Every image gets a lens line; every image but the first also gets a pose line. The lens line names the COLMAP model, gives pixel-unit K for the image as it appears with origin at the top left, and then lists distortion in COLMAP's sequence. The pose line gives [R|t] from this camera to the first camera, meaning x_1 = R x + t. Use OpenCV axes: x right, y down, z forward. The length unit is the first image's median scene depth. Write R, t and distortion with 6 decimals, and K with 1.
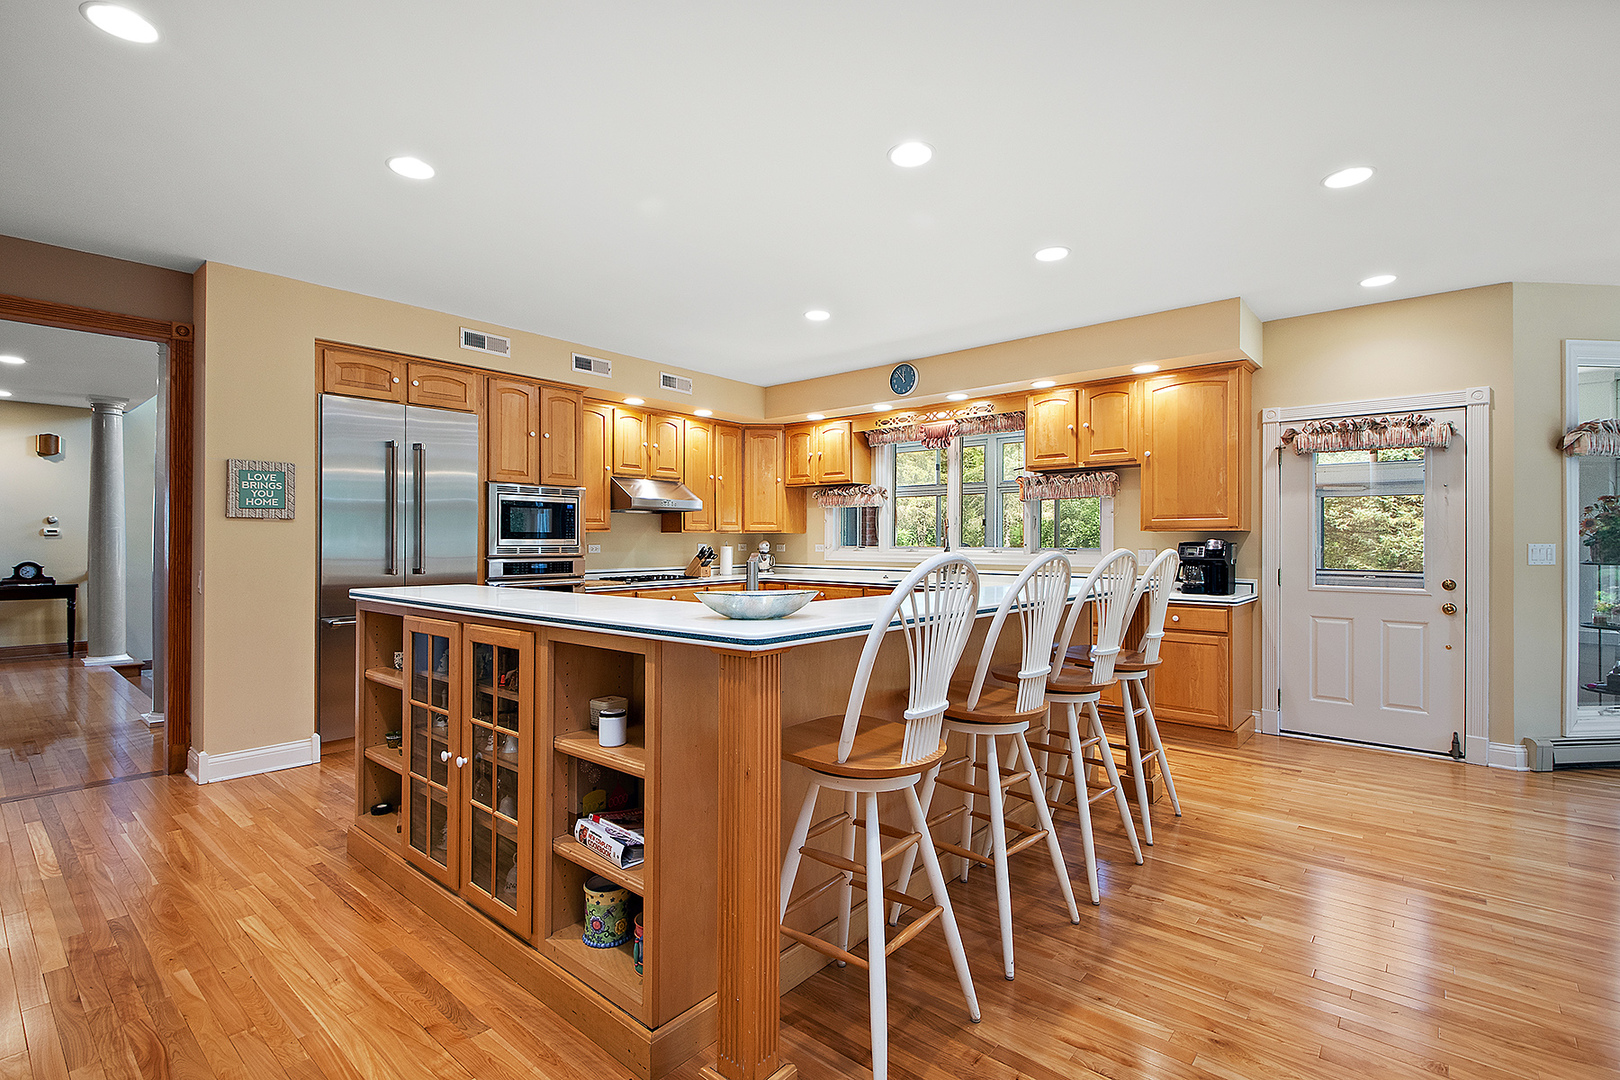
lens RADIAL K [[728.5, 0, 794.3], [0, 728.5, 536.7], [0, 0, 1]] dist [0.014086, -0.008388]
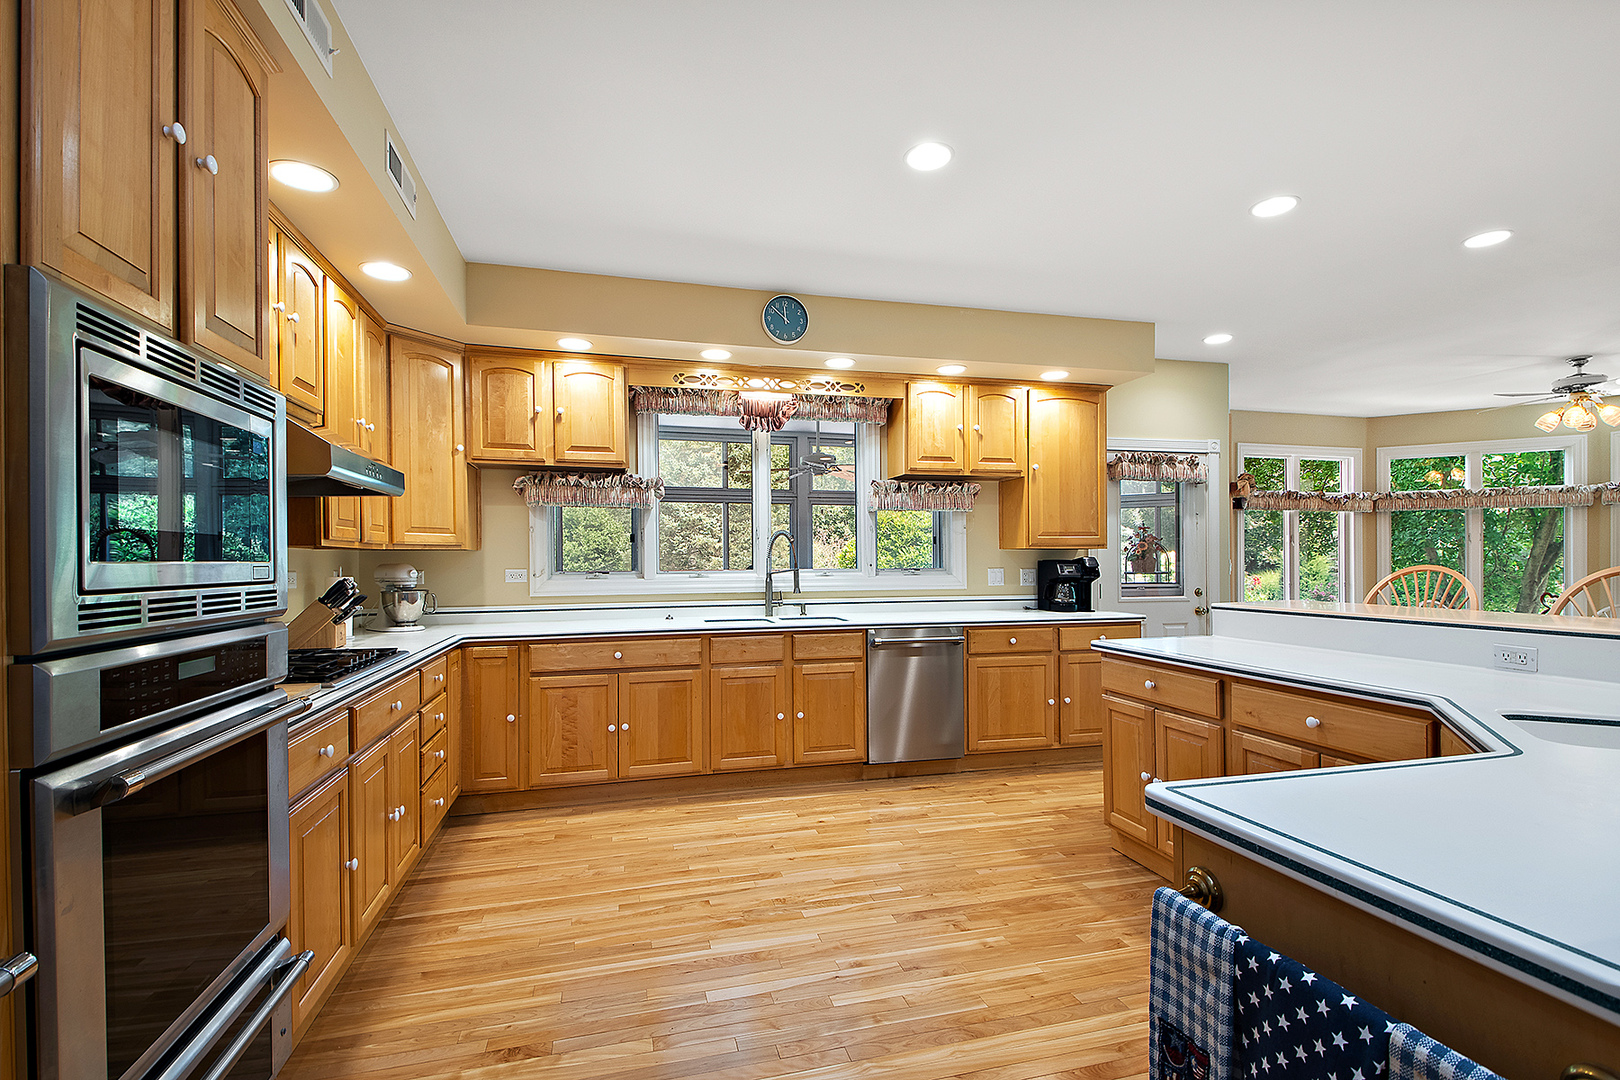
lens RADIAL K [[728.5, 0, 807.1], [0, 728.5, 546.3], [0, 0, 1]] dist [0.014086, -0.008388]
pose [[0.560054, 0.008845, 0.828409, -0.465718], [0.003091, 0.999914, -0.012766, 0.000011], [-0.828450, 0.009711, 0.559978, 0.734810]]
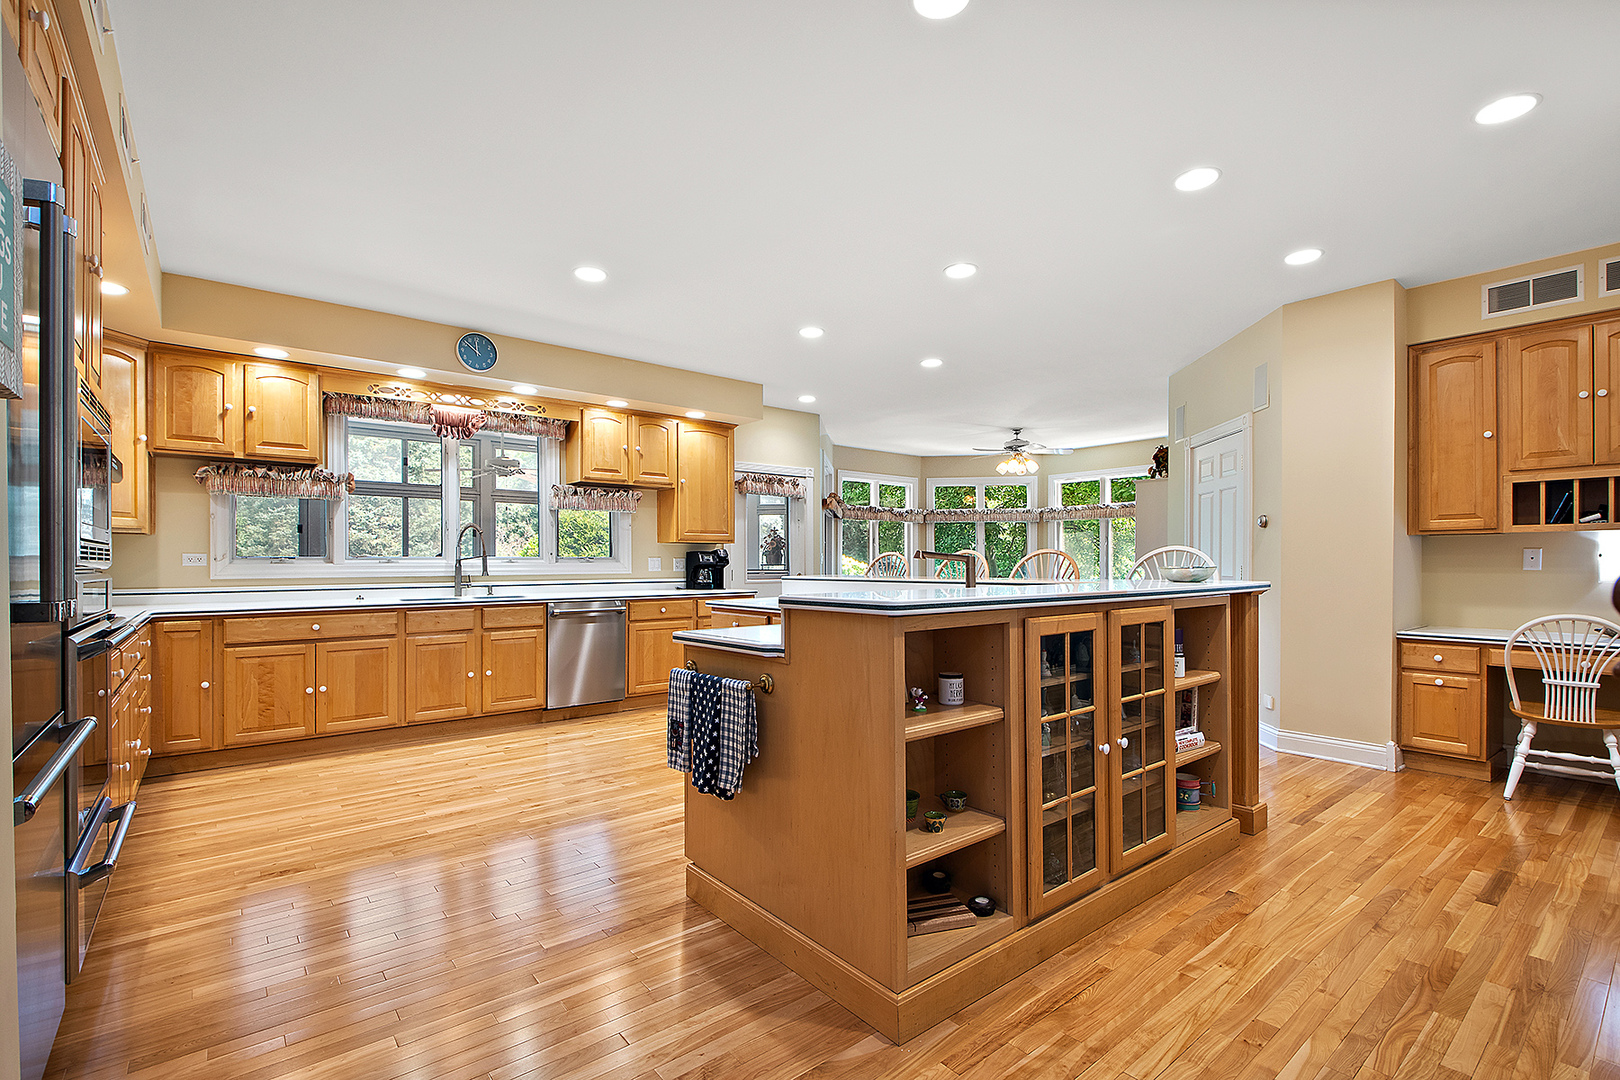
lens RADIAL K [[728.5, 0, 813.9], [0, 728.5, 558.2], [0, 0, 1]] dist [0.014086, -0.008388]
pose [[0.164098, 0.001698, 0.986443, -0.724568], [-0.001734, 0.999997, -0.001433, 0.021232], [-0.986442, -0.001476, 0.164101, 0.585102]]
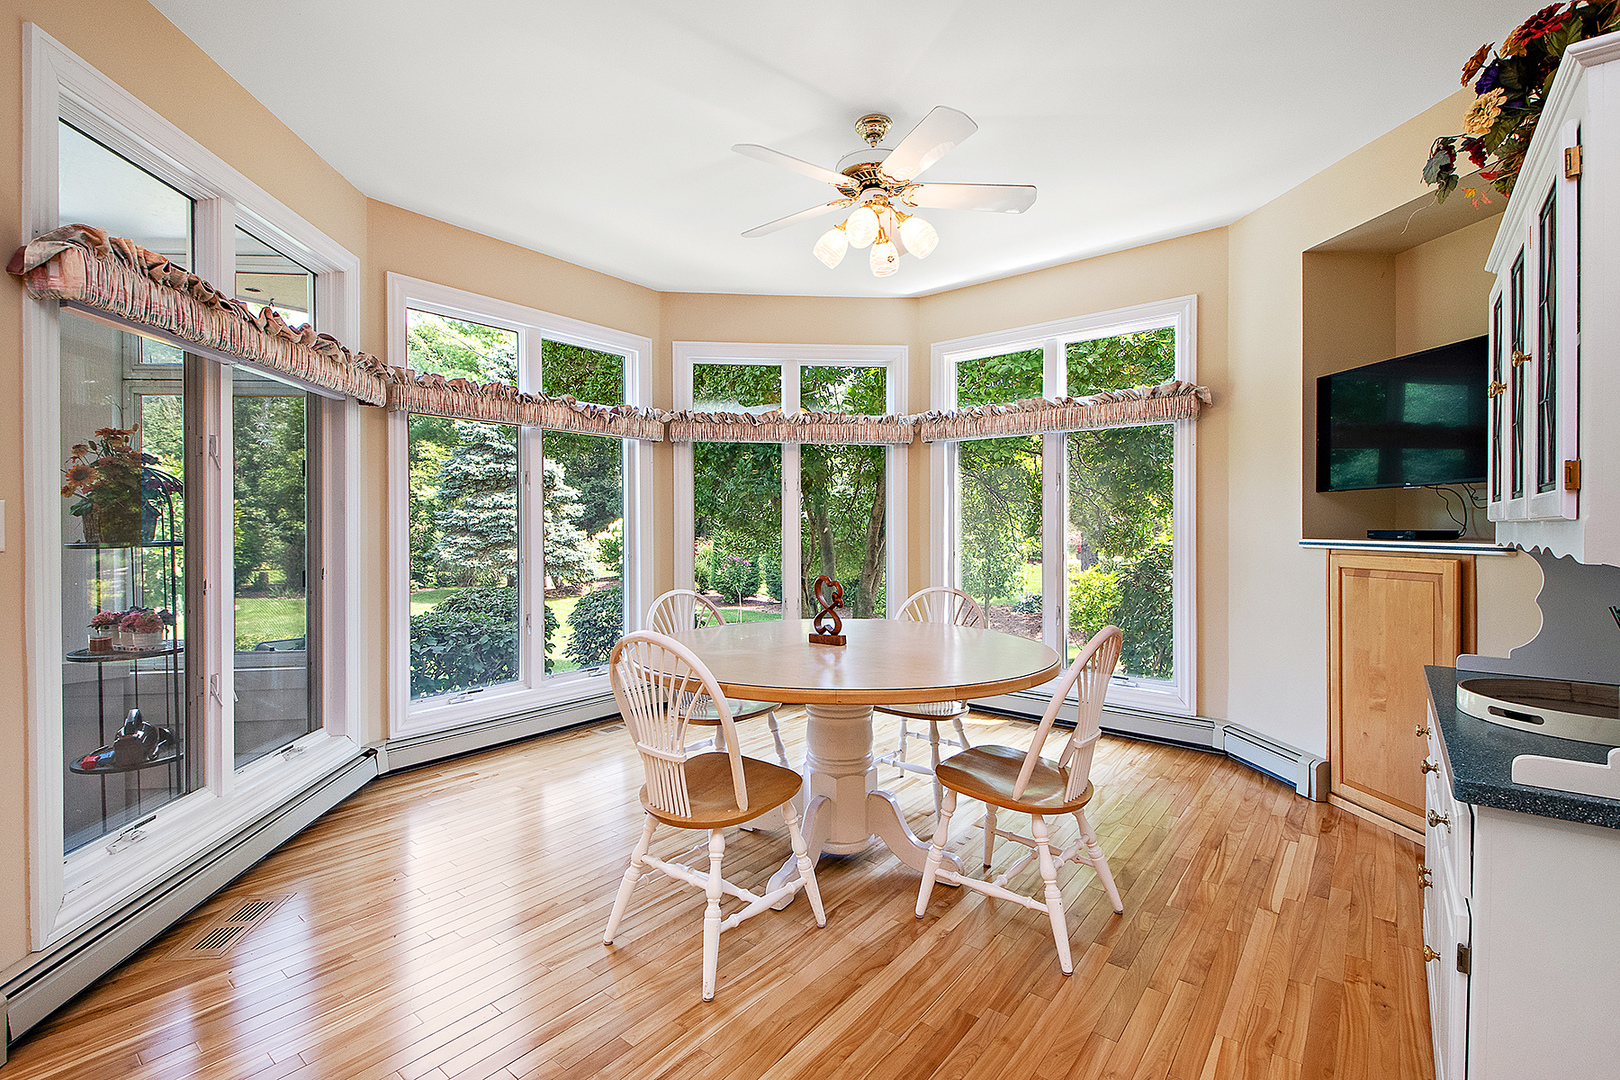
lens RADIAL K [[728.5, 0, 810.0], [0, 728.5, 529.1], [0, 0, 1]] dist [0.014086, -0.008388]
pose [[-0.043992, -0.011121, 0.998970, 0.501538], [-0.000496, 0.999938, 0.011110, 0.016074], [-0.999032, -0.000007, -0.043994, 0.467427]]
